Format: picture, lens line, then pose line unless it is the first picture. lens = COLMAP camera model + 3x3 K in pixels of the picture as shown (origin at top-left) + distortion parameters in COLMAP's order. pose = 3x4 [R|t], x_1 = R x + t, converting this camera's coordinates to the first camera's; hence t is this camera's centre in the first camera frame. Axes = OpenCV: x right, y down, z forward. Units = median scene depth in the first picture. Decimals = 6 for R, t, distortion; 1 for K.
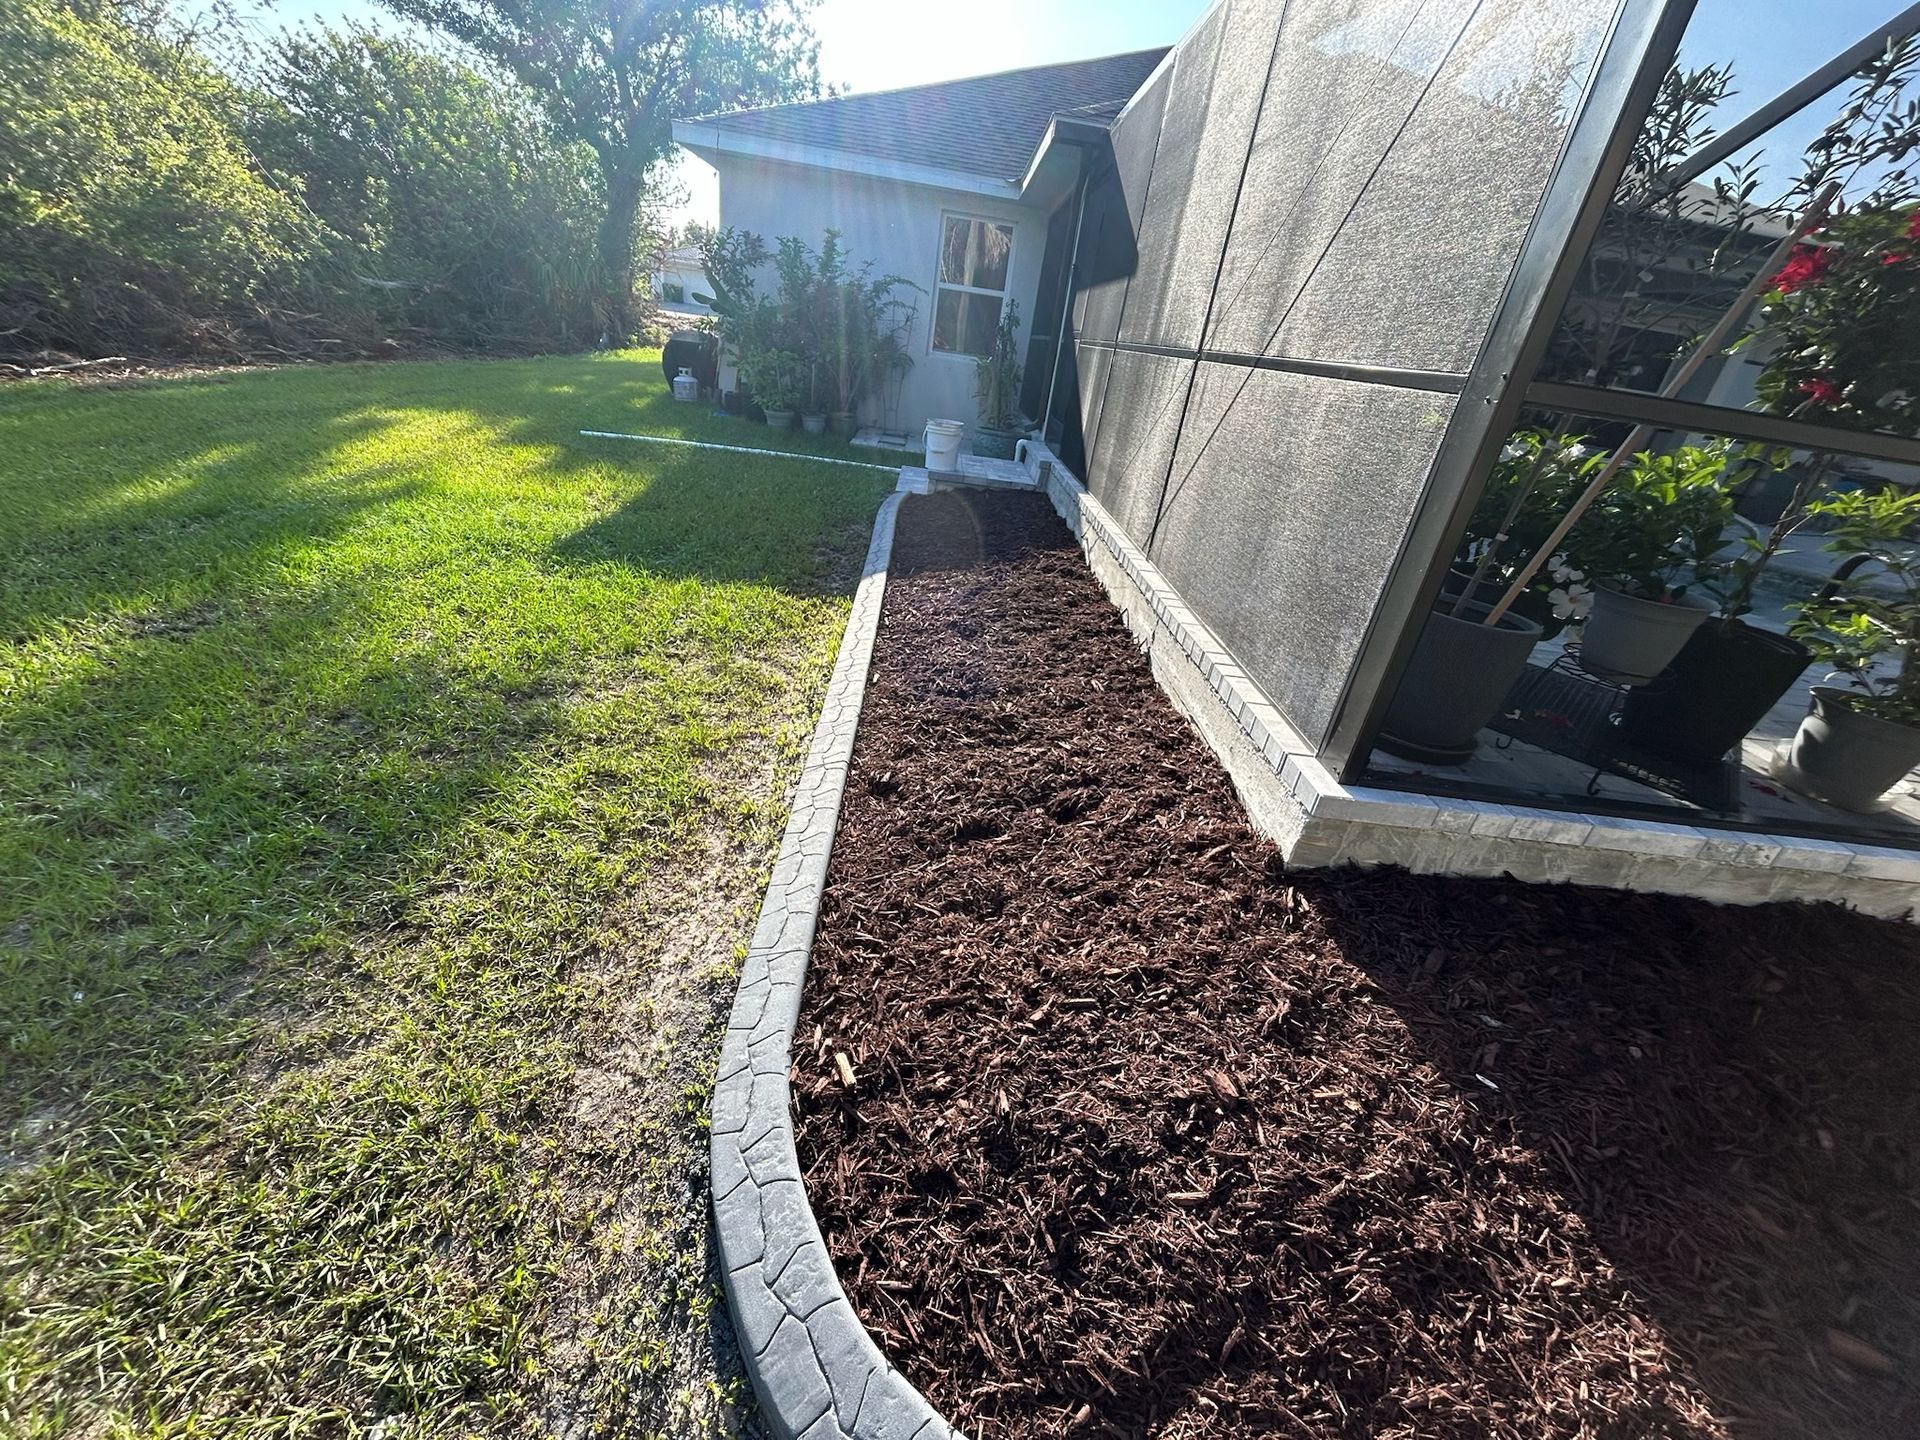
lens RADIAL K [[776.5, 0, 960.0], [0, 776.5, 720.0], [0, 0, 1]] dist [-0.000331, 0.000291]
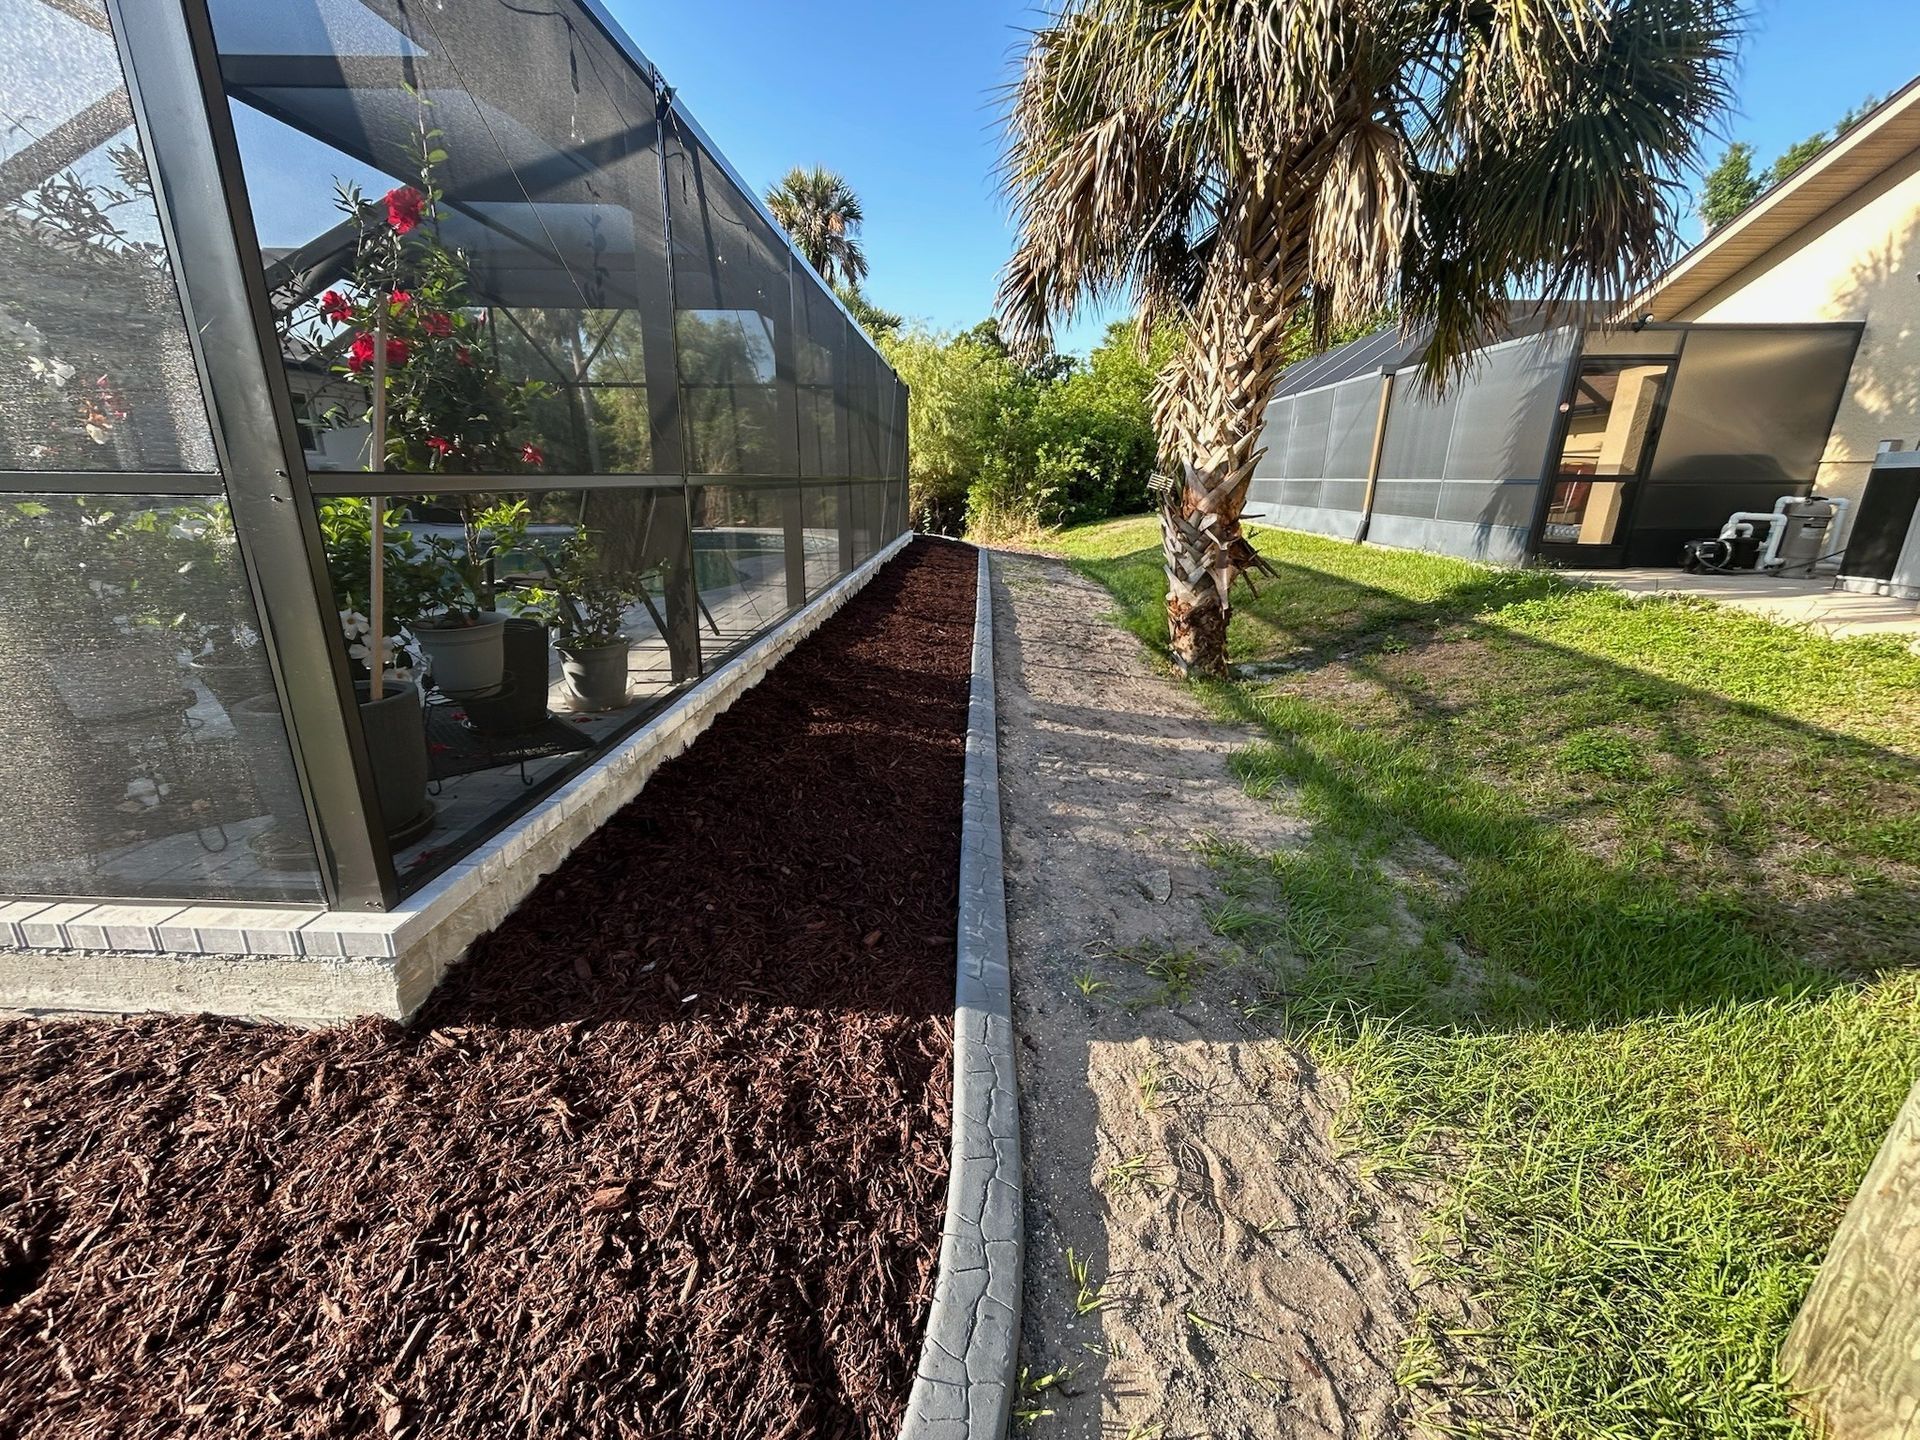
lens RADIAL K [[776.5, 0, 960.0], [0, 776.5, 720.0], [0, 0, 1]] dist [-0.000331, 0.000291]
pose [[0.047157, -0.422418, 0.905174, -0.214452], [0.441423, 0.821710, 0.360471, -0.141843], [-0.896059, 0.382566, 0.225214, 0.129179]]
